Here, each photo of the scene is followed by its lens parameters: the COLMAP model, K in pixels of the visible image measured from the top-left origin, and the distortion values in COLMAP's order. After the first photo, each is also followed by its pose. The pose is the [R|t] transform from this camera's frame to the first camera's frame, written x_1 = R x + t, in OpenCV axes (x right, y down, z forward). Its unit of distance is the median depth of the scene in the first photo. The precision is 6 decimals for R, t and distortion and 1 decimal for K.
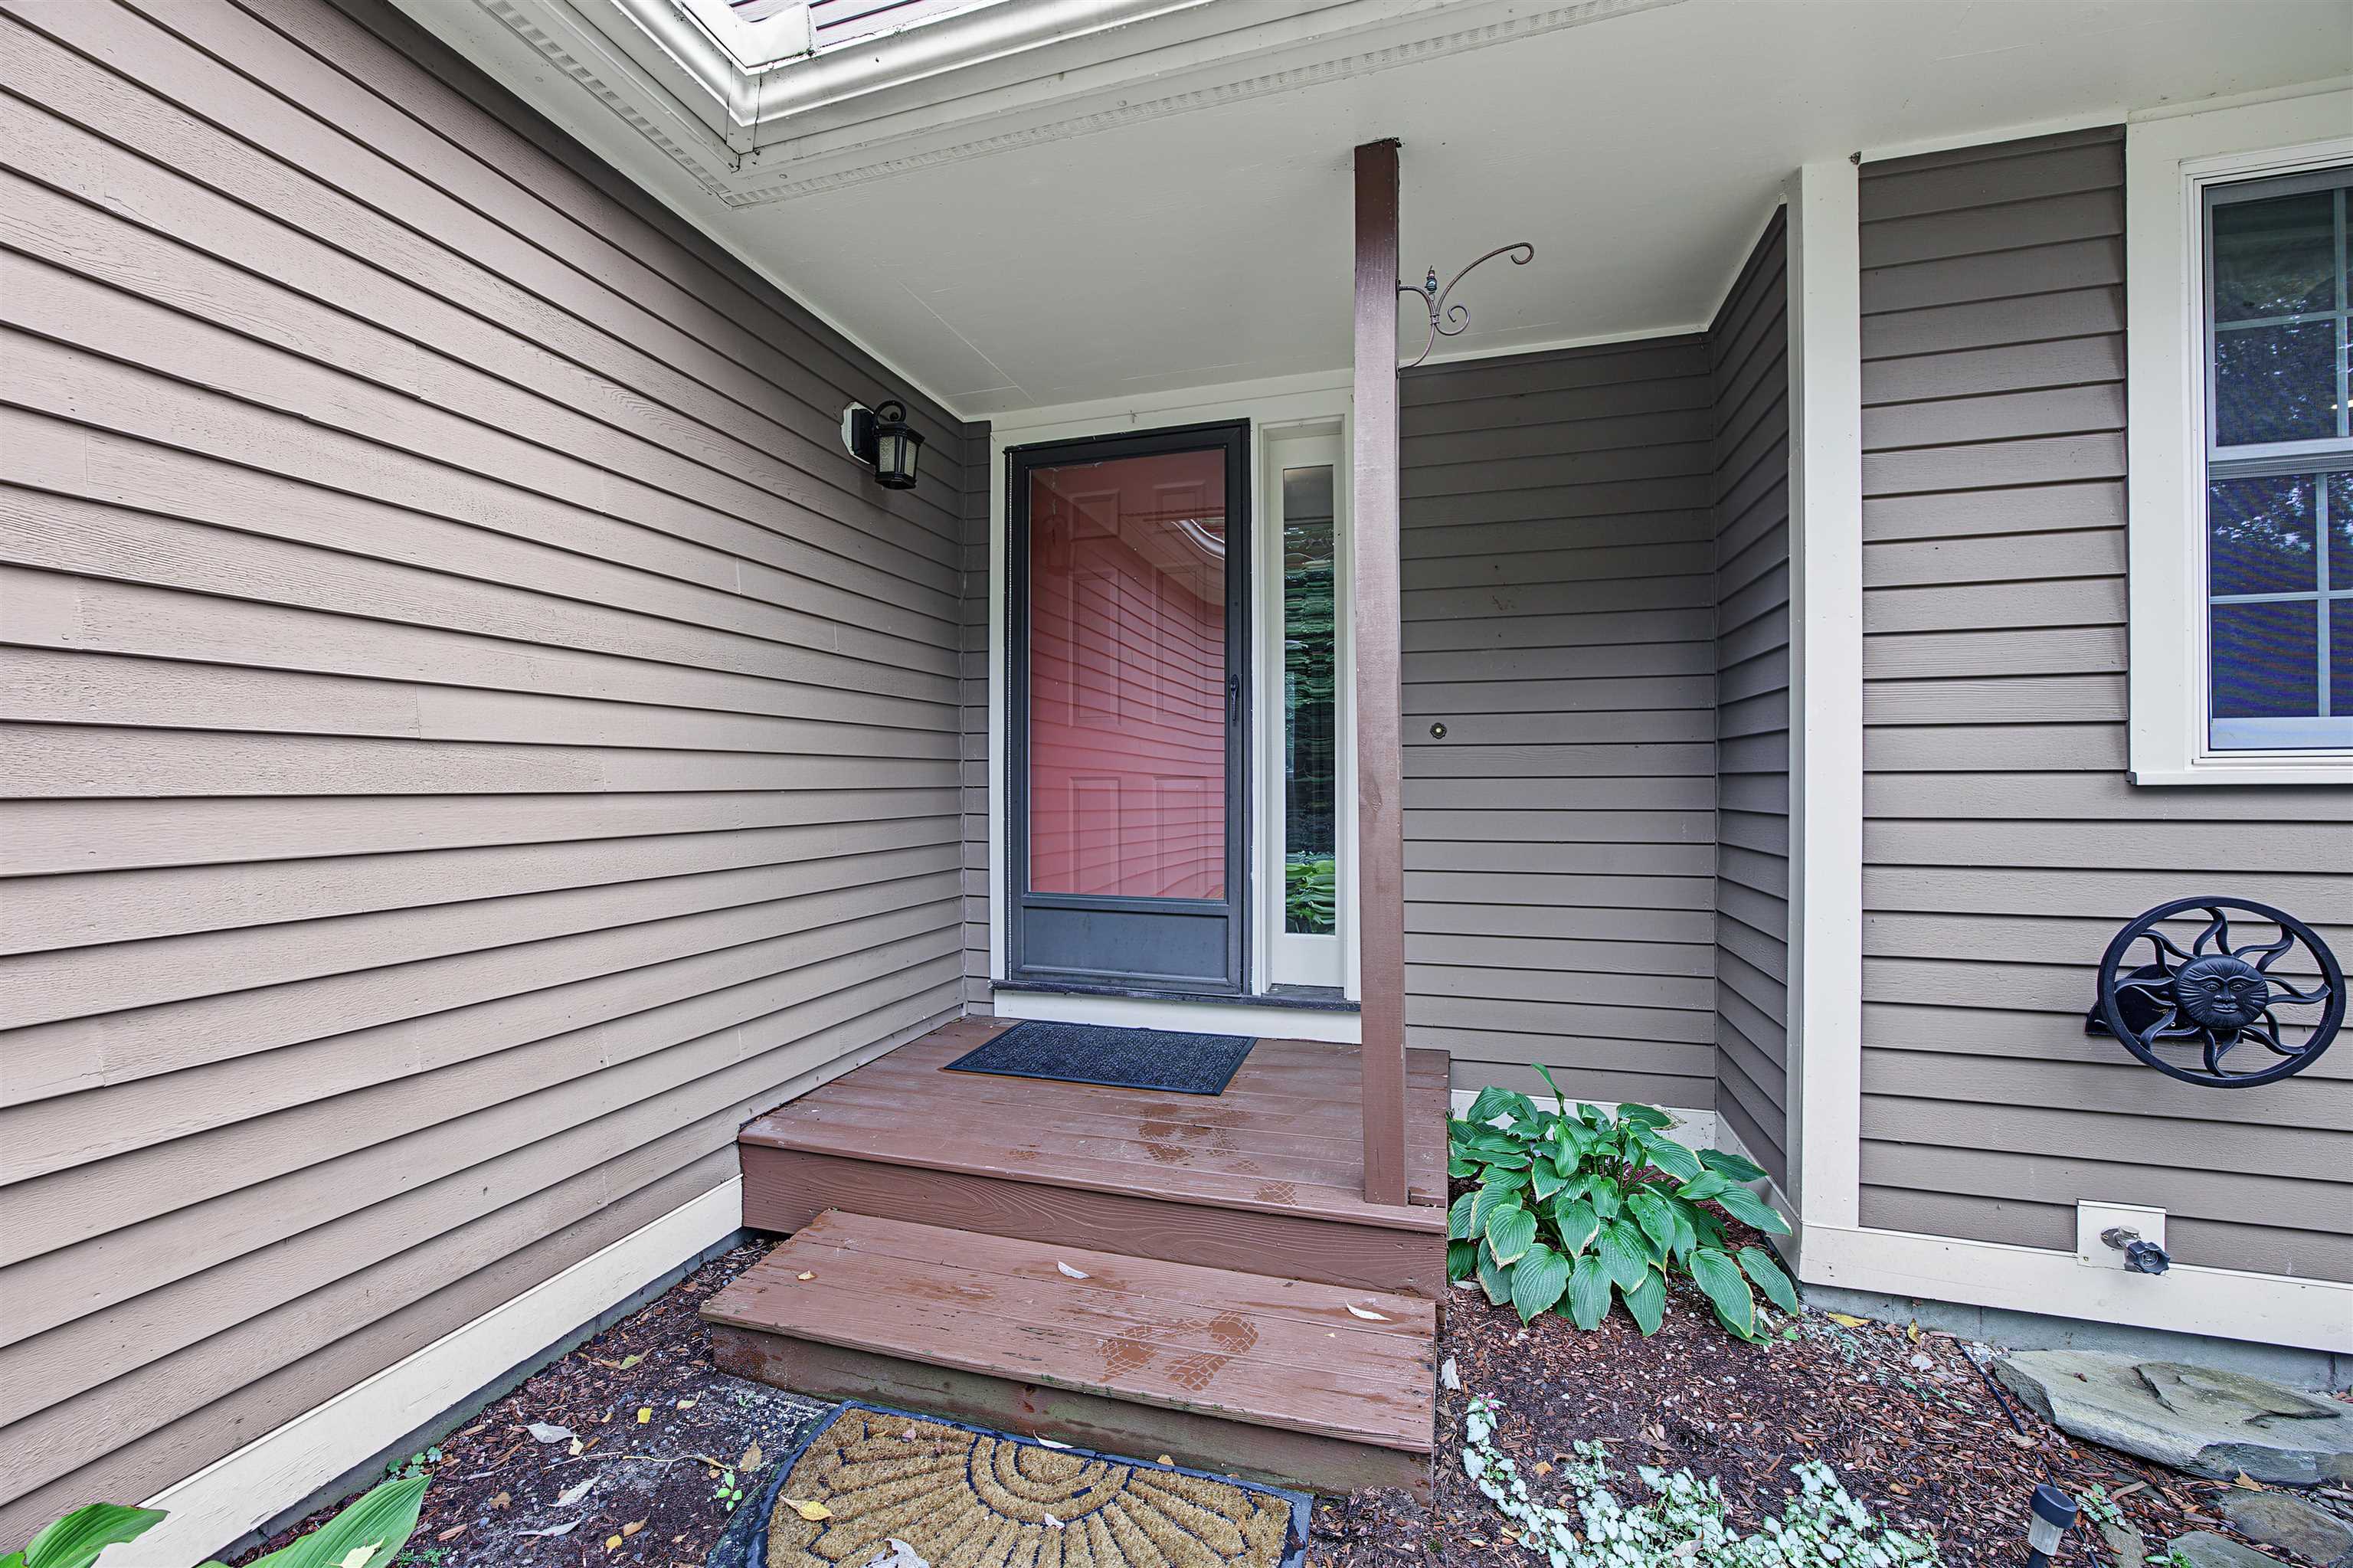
lens RADIAL K [[906.9, 0, 1176.5], [0, 906.9, 784.0], [0, 0, 1]] dist [-0.012635, 0.000033]
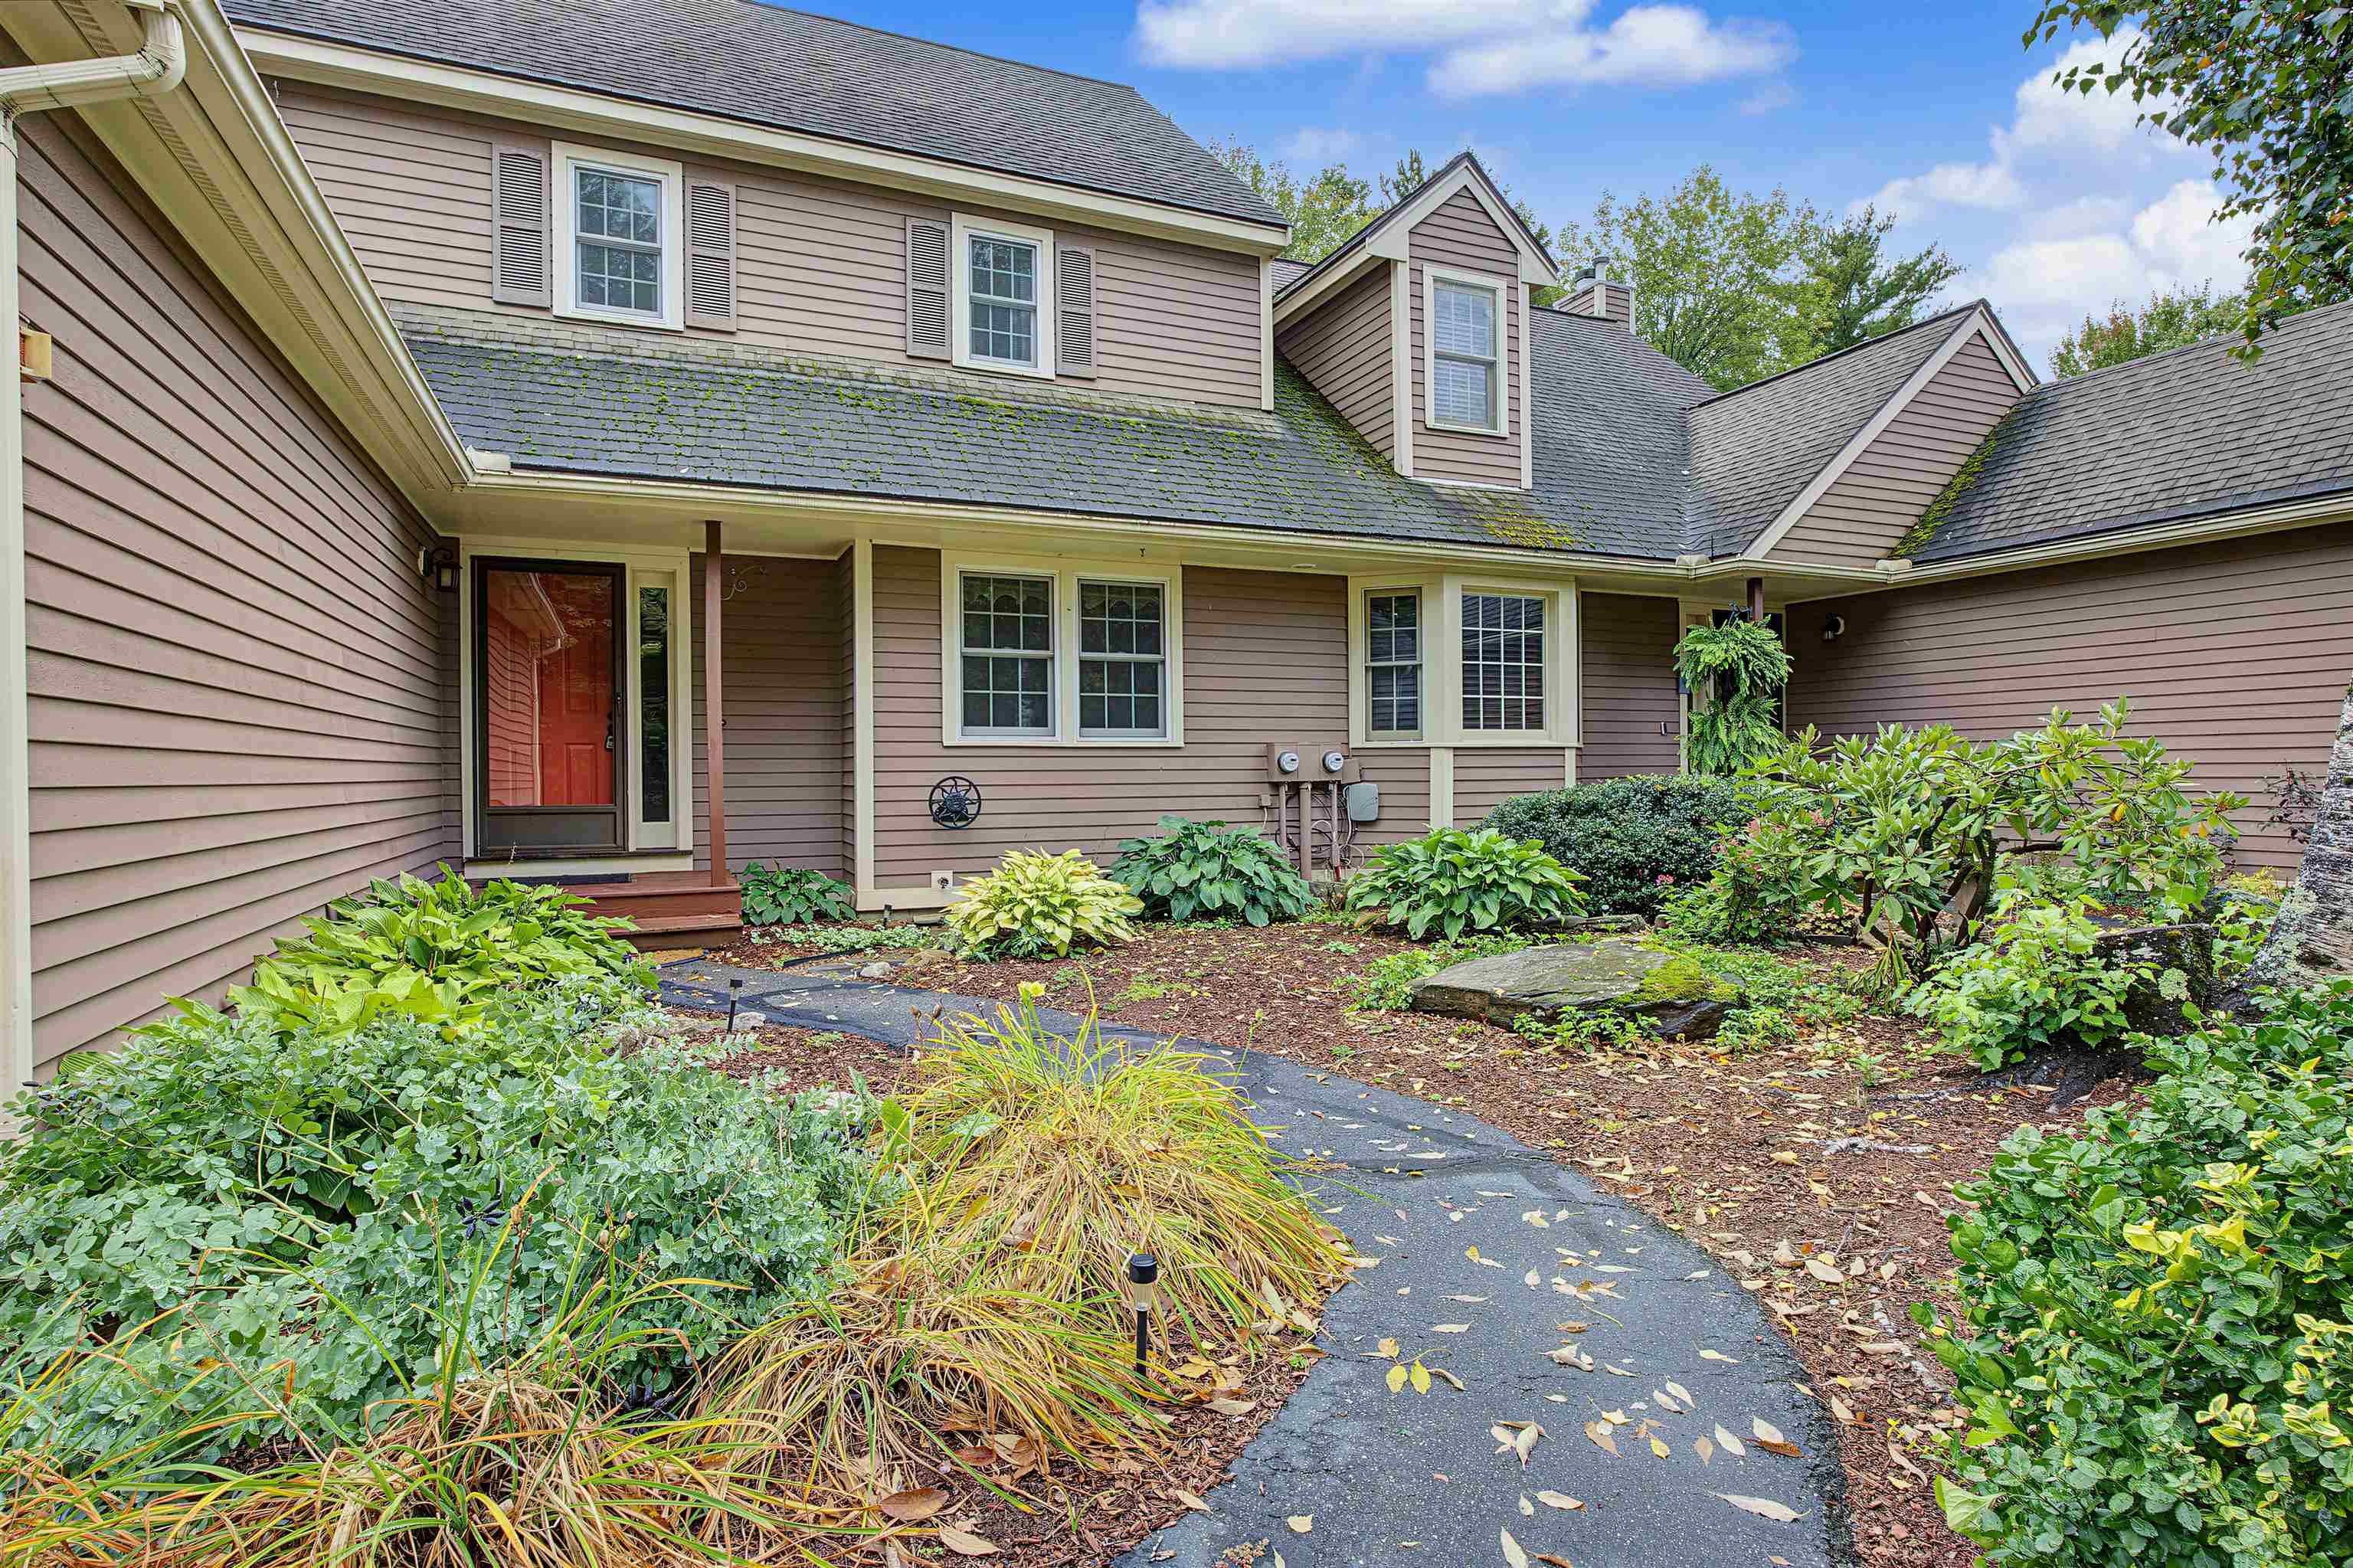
lens RADIAL K [[1238.6, 0, 1176.5], [0, 1238.6, 784.0], [0, 0, 1]] dist [0.006023, 0.000305]
pose [[0.759785, -0.009650, 0.650103, -1.278093], [0.004764, 0.999946, 0.009275, 0.103187], [-0.650157, -0.003950, 0.759790, -3.069291]]
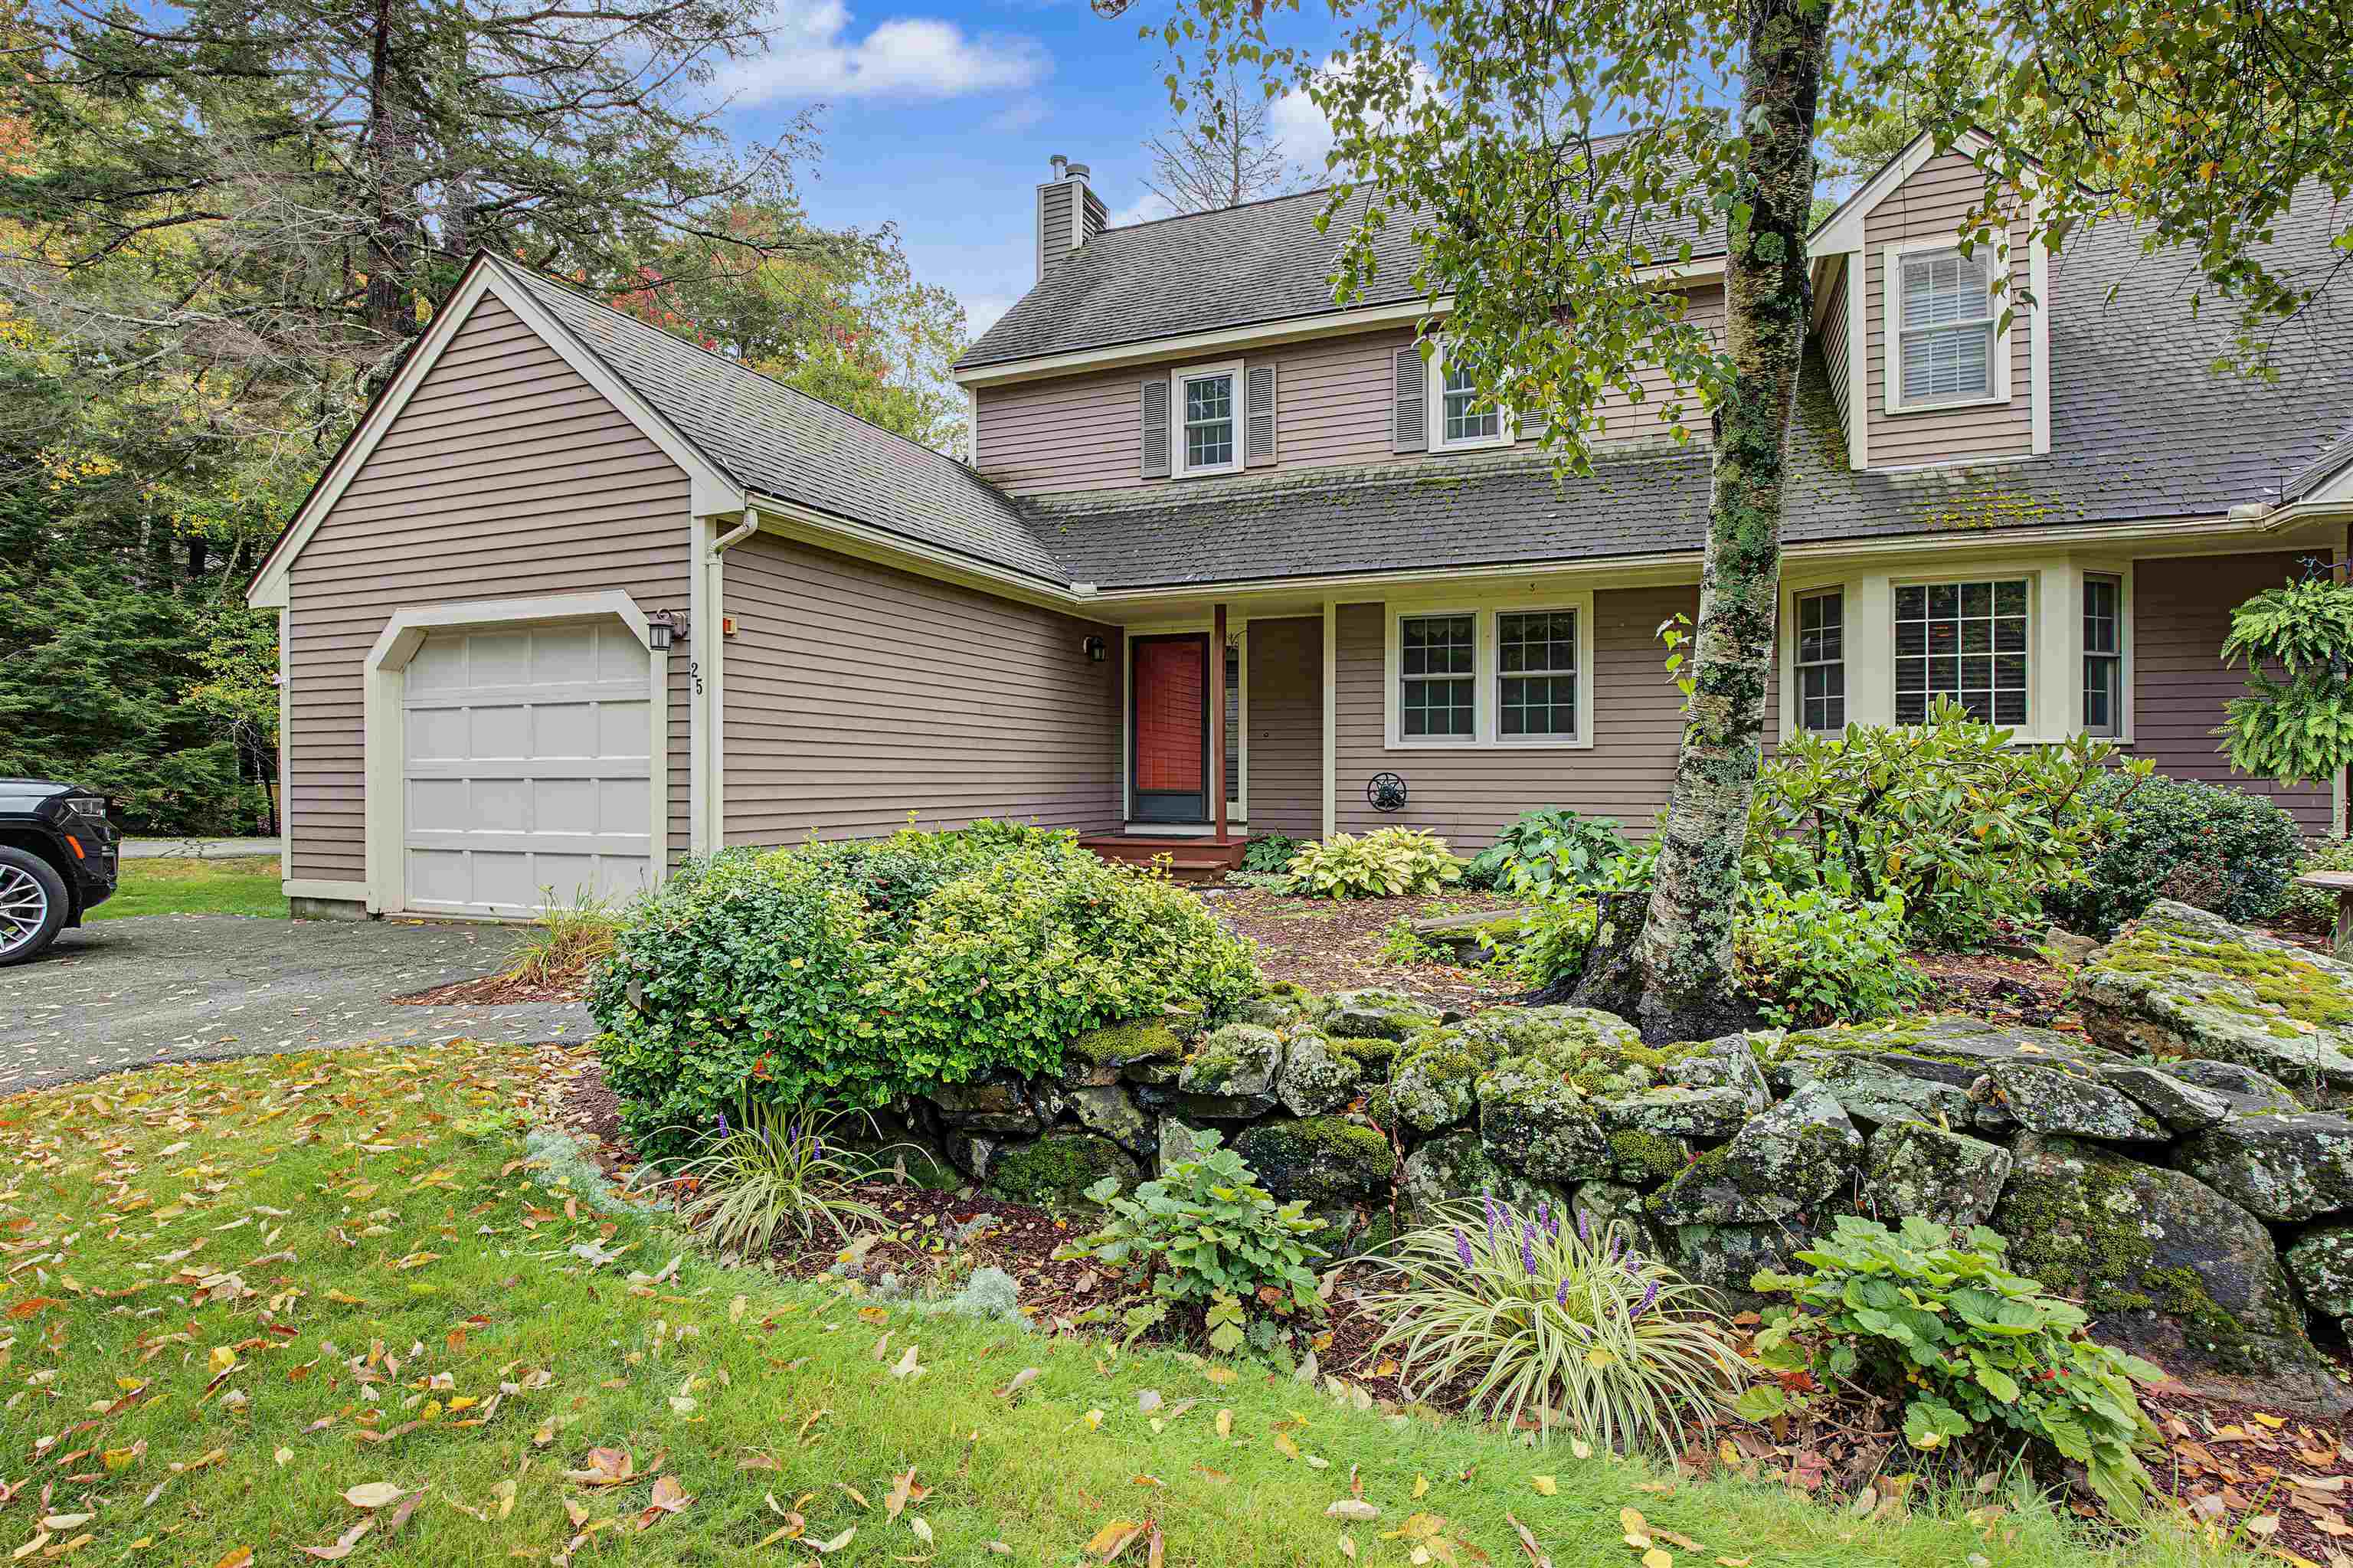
lens RADIAL K [[1238.6, 0, 1176.5], [0, 1238.6, 784.0], [0, 0, 1]] dist [0.006023, 0.000305]
pose [[0.994813, 0.000553, -0.101719, 0.641861], [0.000681, 0.999927, 0.012101, 0.094690], [0.101718, -0.012108, 0.994740, -5.193294]]
